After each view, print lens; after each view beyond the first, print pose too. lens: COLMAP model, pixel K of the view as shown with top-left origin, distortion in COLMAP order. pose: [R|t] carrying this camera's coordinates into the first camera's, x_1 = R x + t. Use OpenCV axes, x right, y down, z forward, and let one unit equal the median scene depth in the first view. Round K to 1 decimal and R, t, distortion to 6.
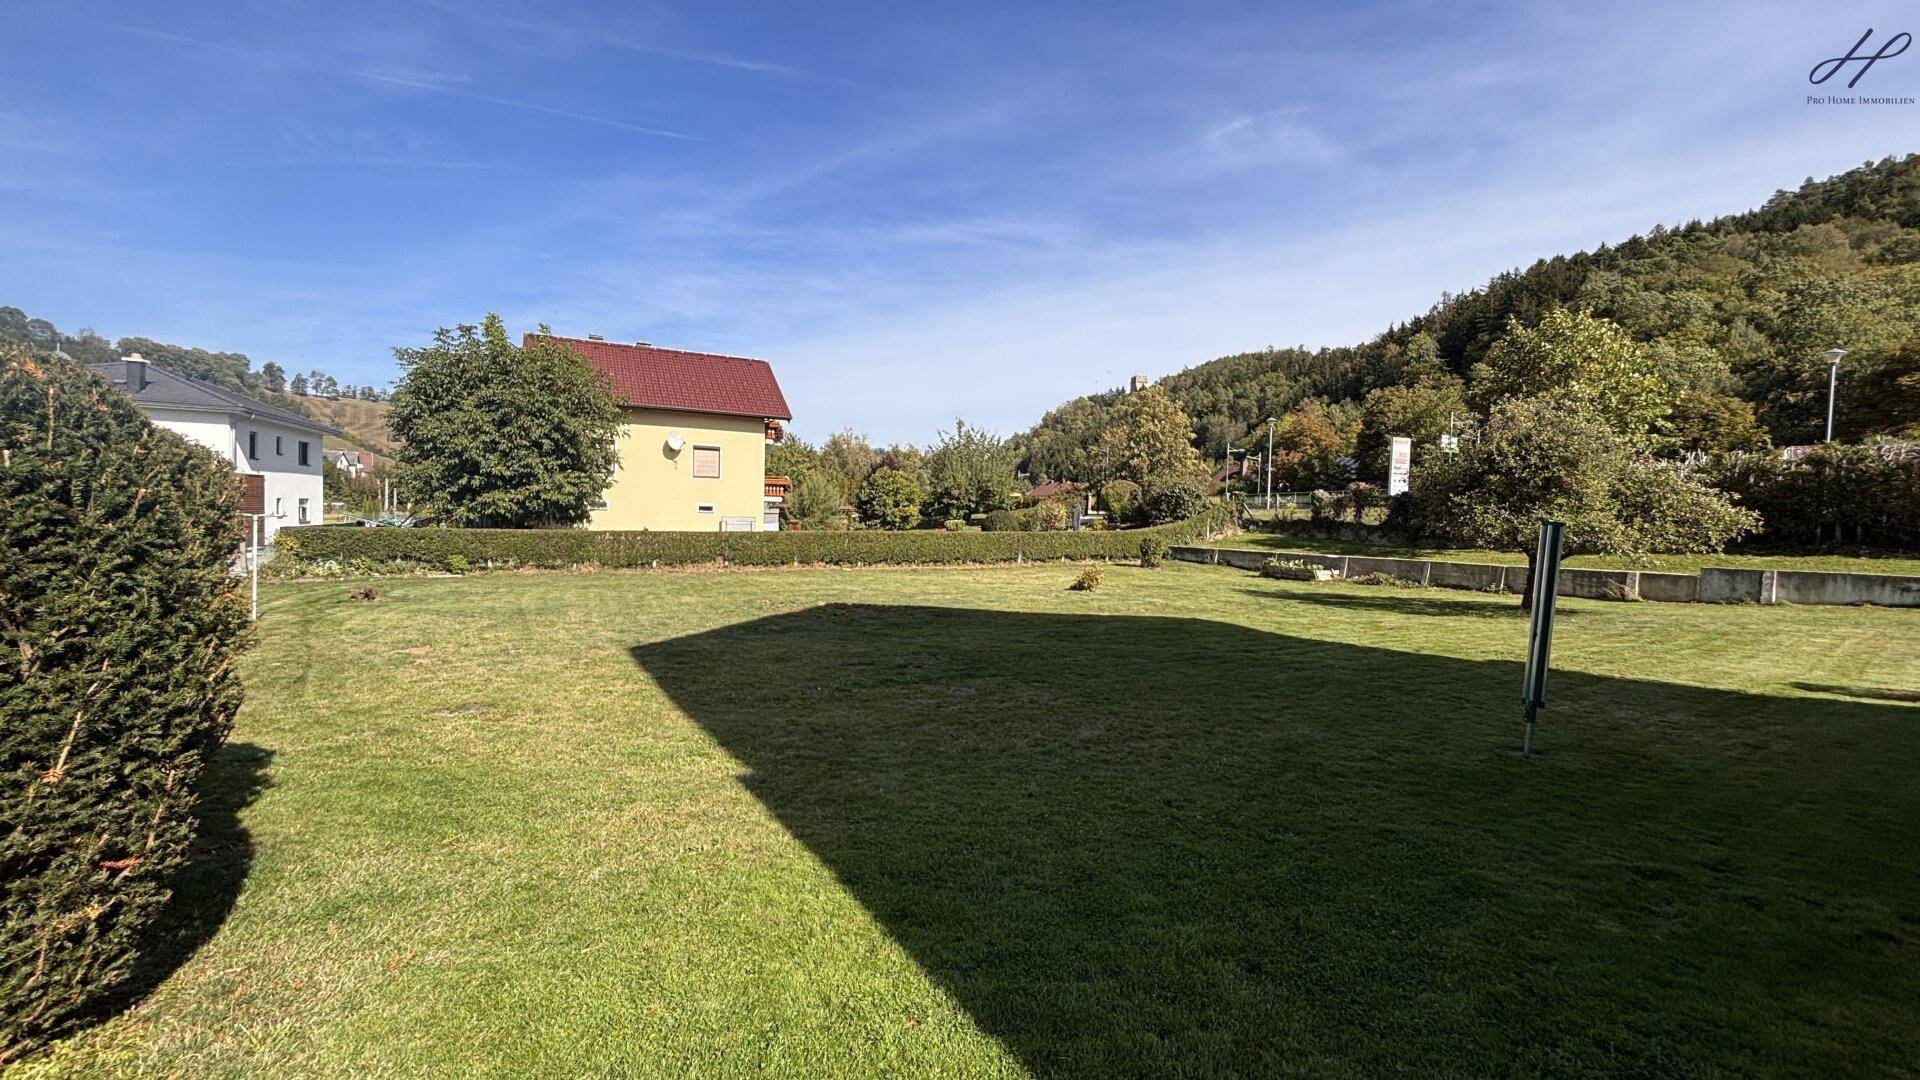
lens RADIAL K [[766.4, 0, 954.8], [0, 766.4, 532.2], [0, 0, 1]] dist [0.015268, -0.000284]
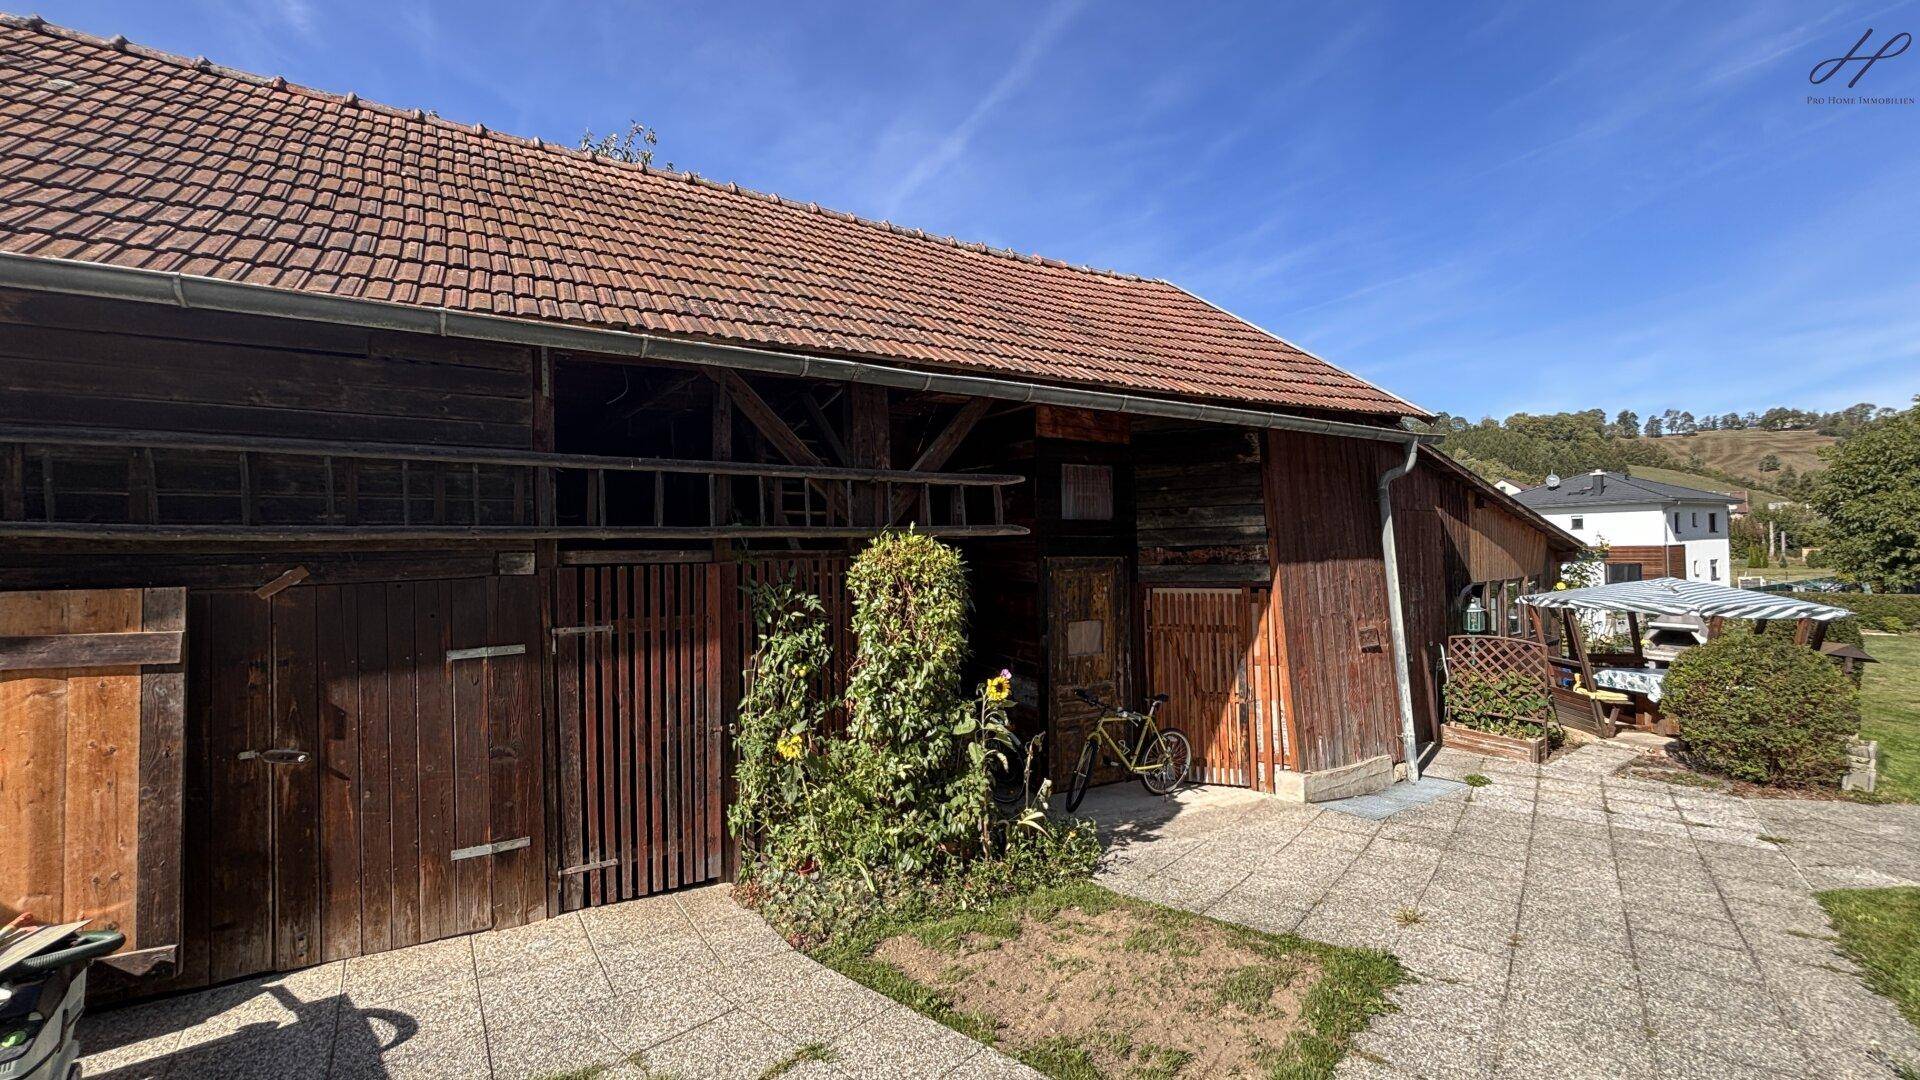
lens RADIAL K [[766.4, 0, 954.8], [0, 766.4, 532.2], [0, 0, 1]] dist [0.015268, -0.000284]
pose [[0.134838, -0.049878, -0.989611, 0.063228], [-0.002759, 0.998709, -0.050712, -0.006345], [0.990864, 0.009569, 0.134527, -0.104650]]
